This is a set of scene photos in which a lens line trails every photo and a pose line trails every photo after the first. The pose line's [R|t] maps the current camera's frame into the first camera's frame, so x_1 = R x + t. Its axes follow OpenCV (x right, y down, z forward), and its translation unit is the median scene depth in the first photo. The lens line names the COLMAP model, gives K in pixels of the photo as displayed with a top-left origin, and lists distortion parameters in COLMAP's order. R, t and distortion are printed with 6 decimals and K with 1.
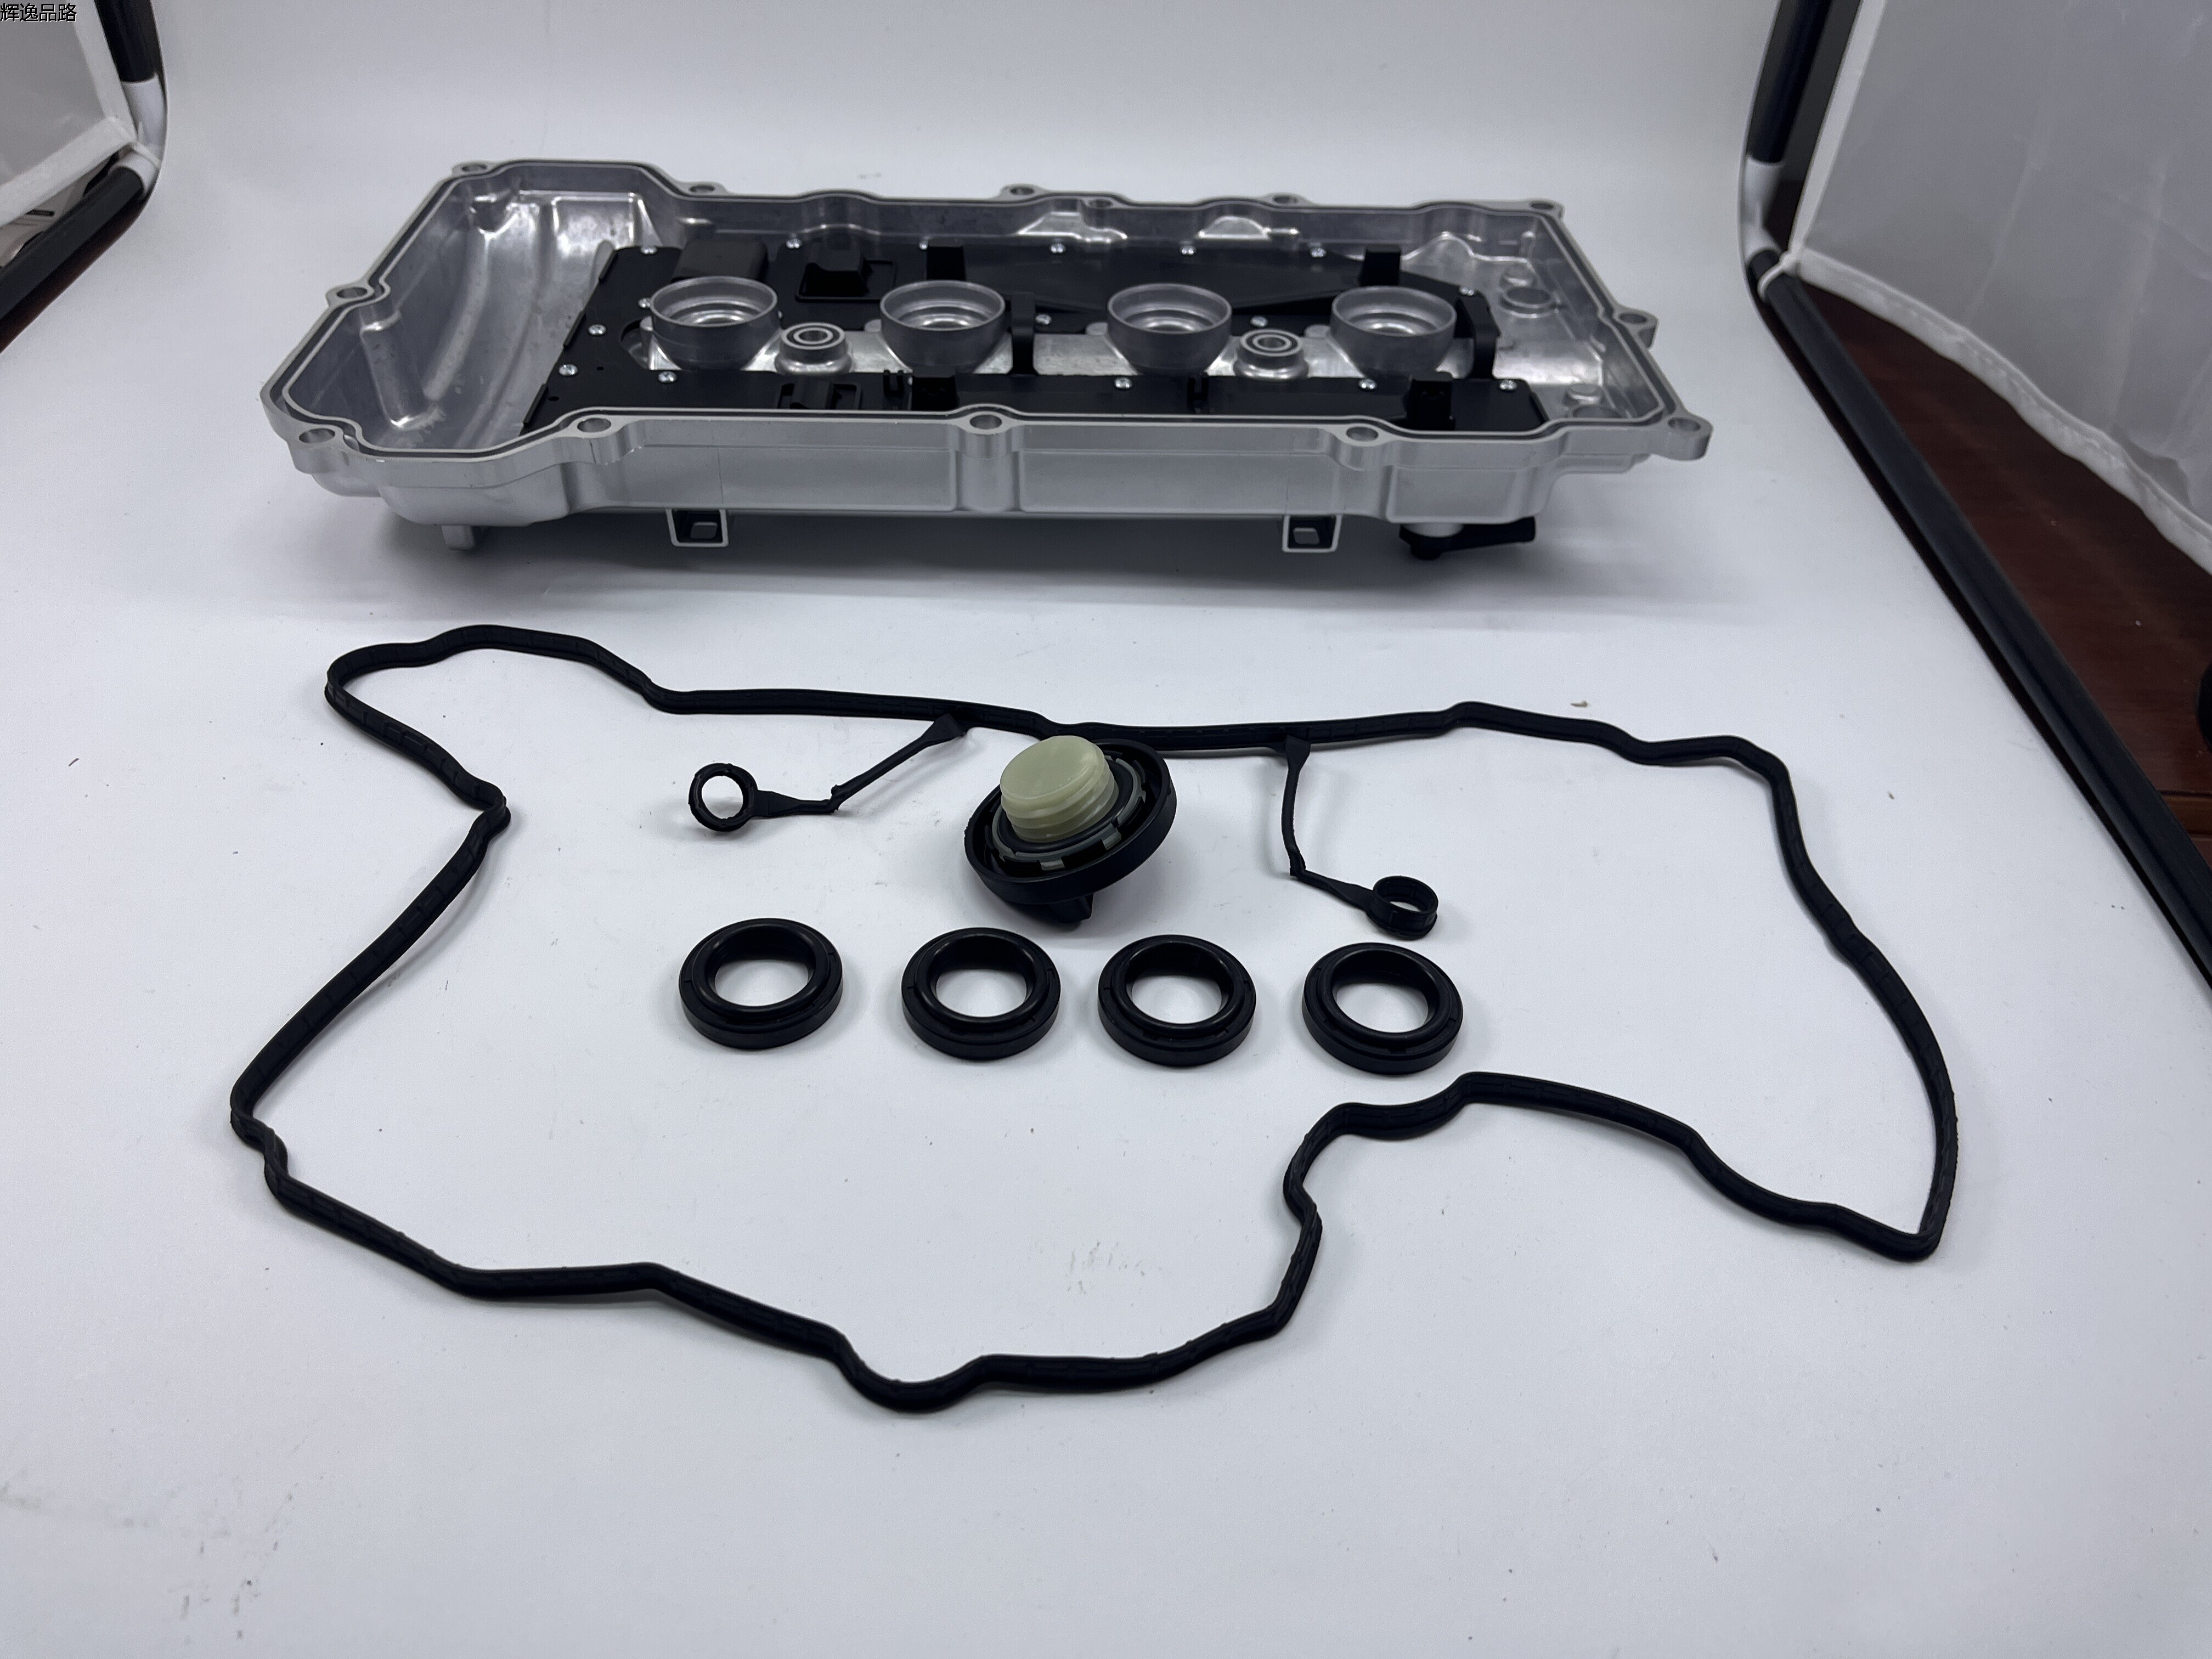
lens RADIAL K [[1729.9, 0, 1090.1], [0, 1729.9, 823.5], [0, 0, 1]] dist [0.050881, -0.086164]
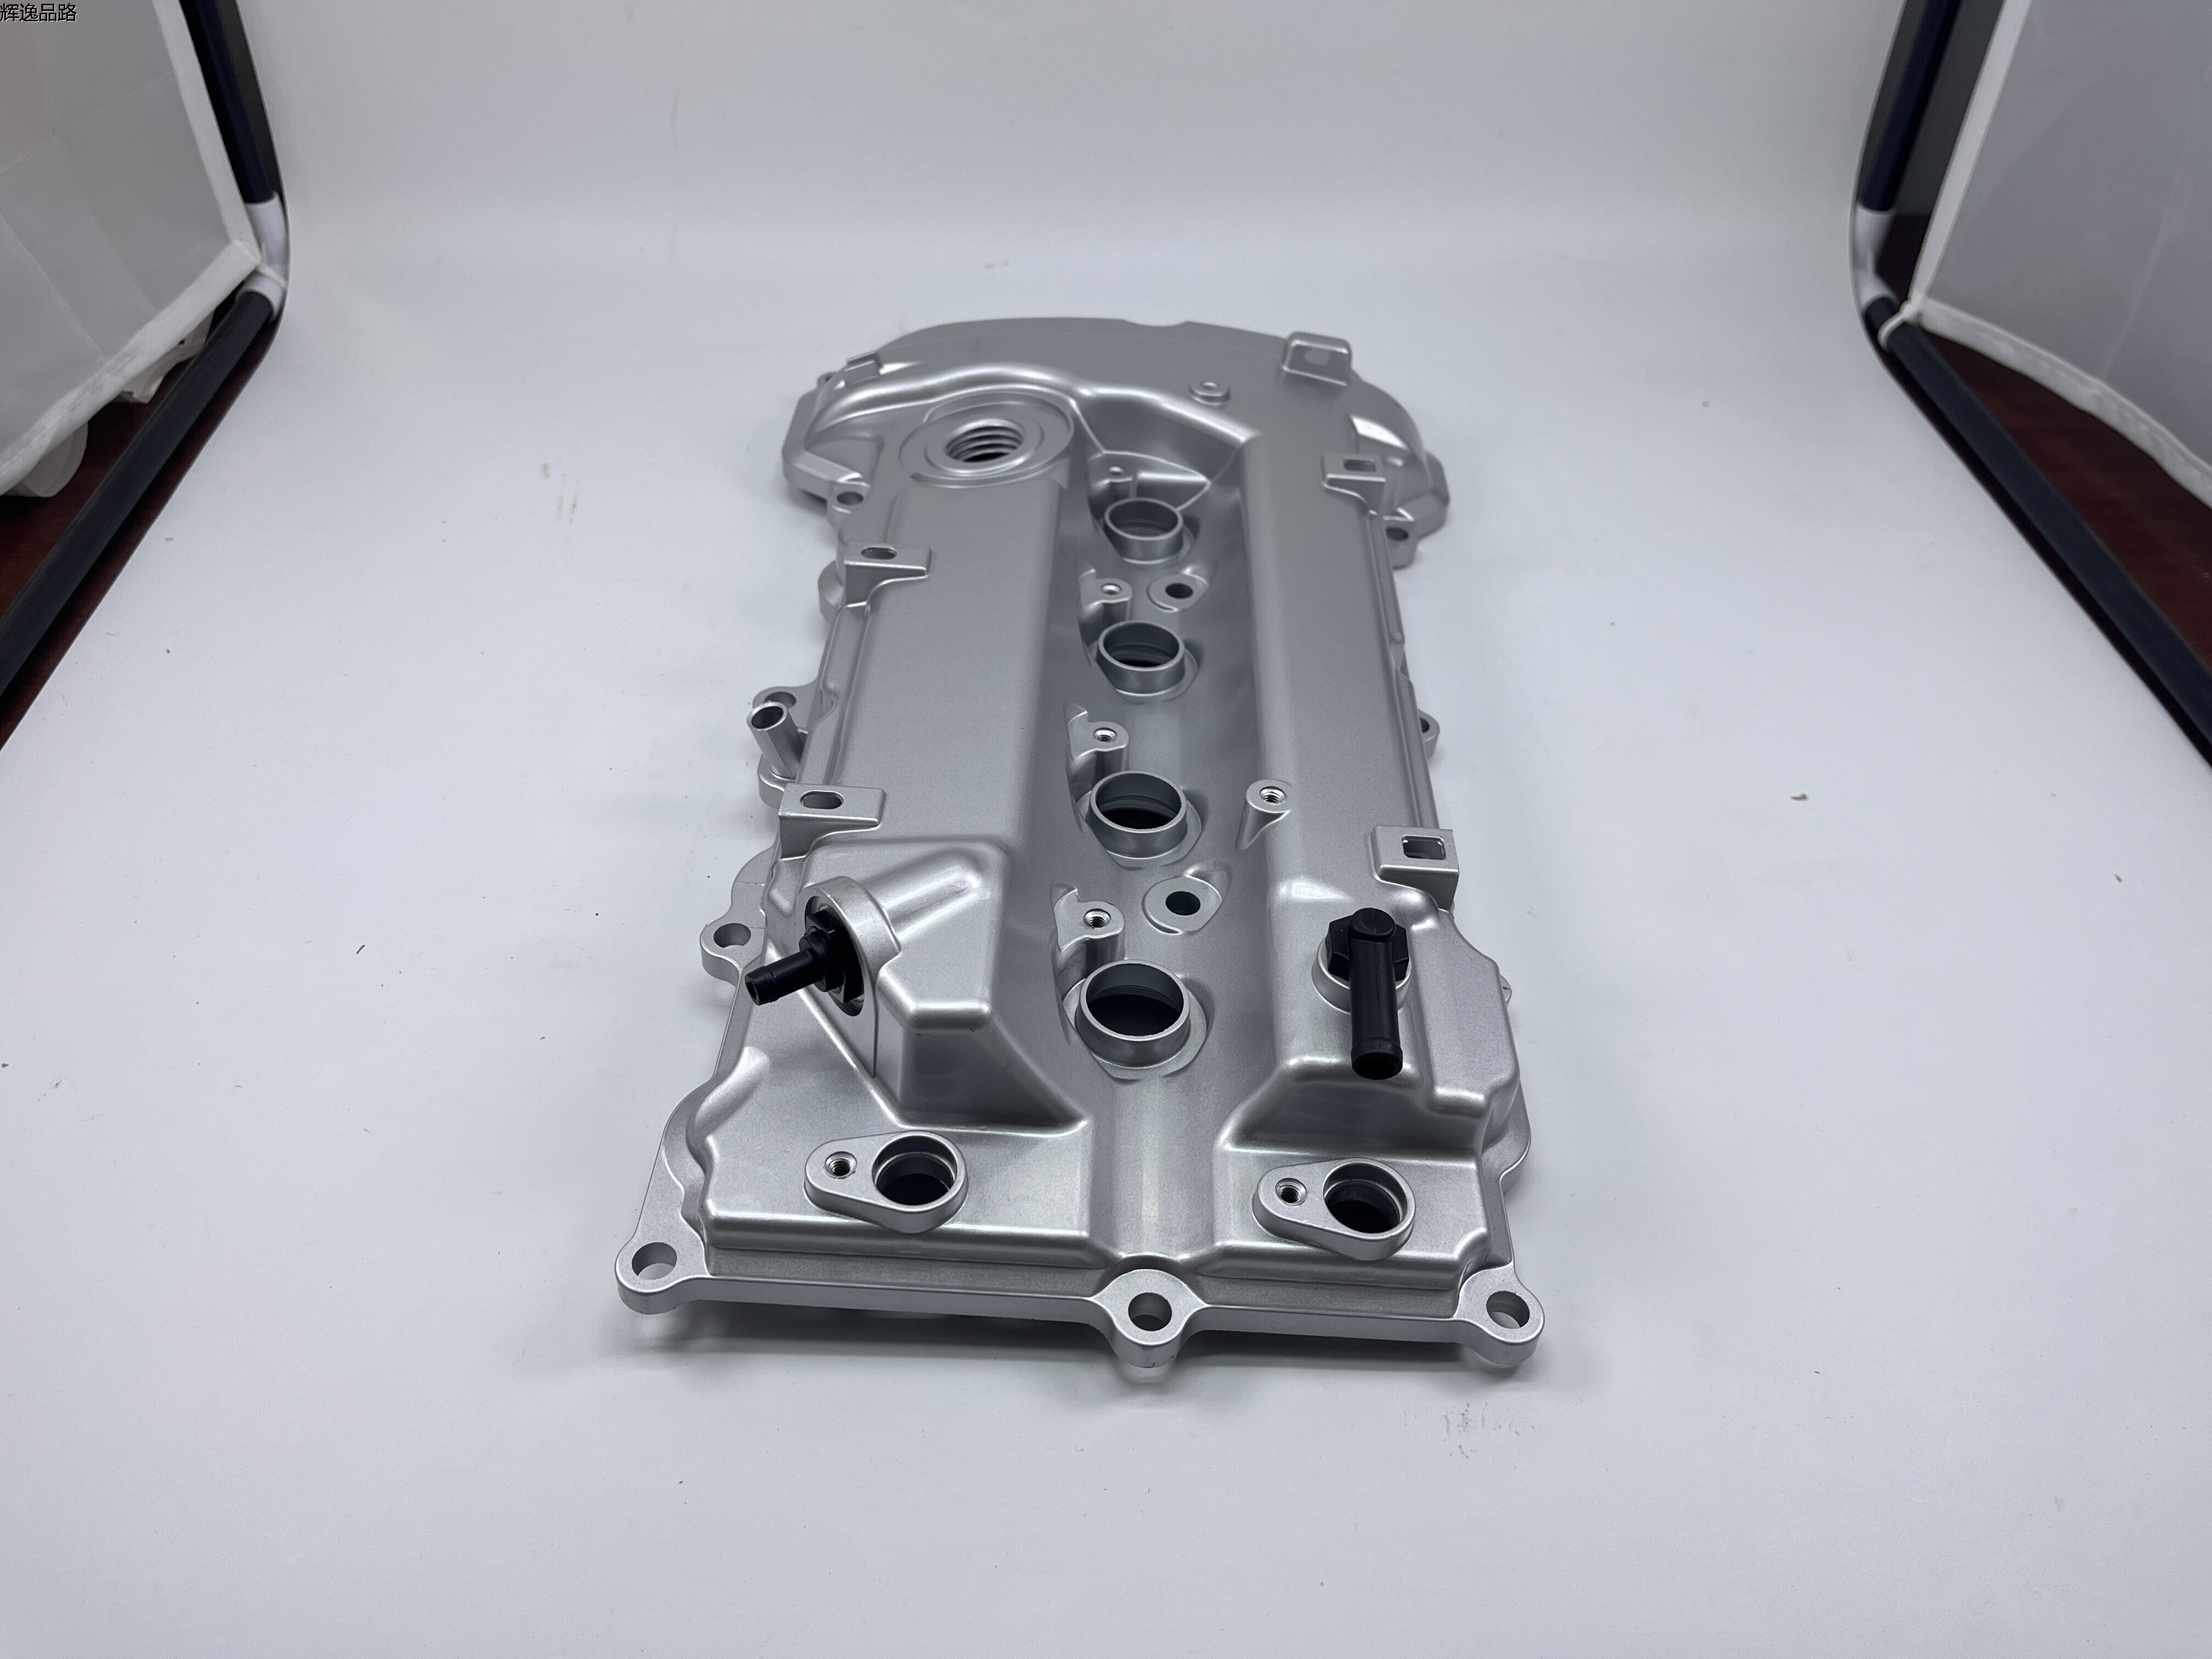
lens RADIAL K [[1729.9, 0, 1113.3], [0, 1729.9, 813.6], [0, 0, 1]] dist [0.050881, -0.086164]
pose [[0.998212, -0.054024, 0.025562, -0.120111], [0.053638, 0.998439, 0.015545, -0.077353], [-0.026362, -0.014146, 0.999552, -0.015339]]
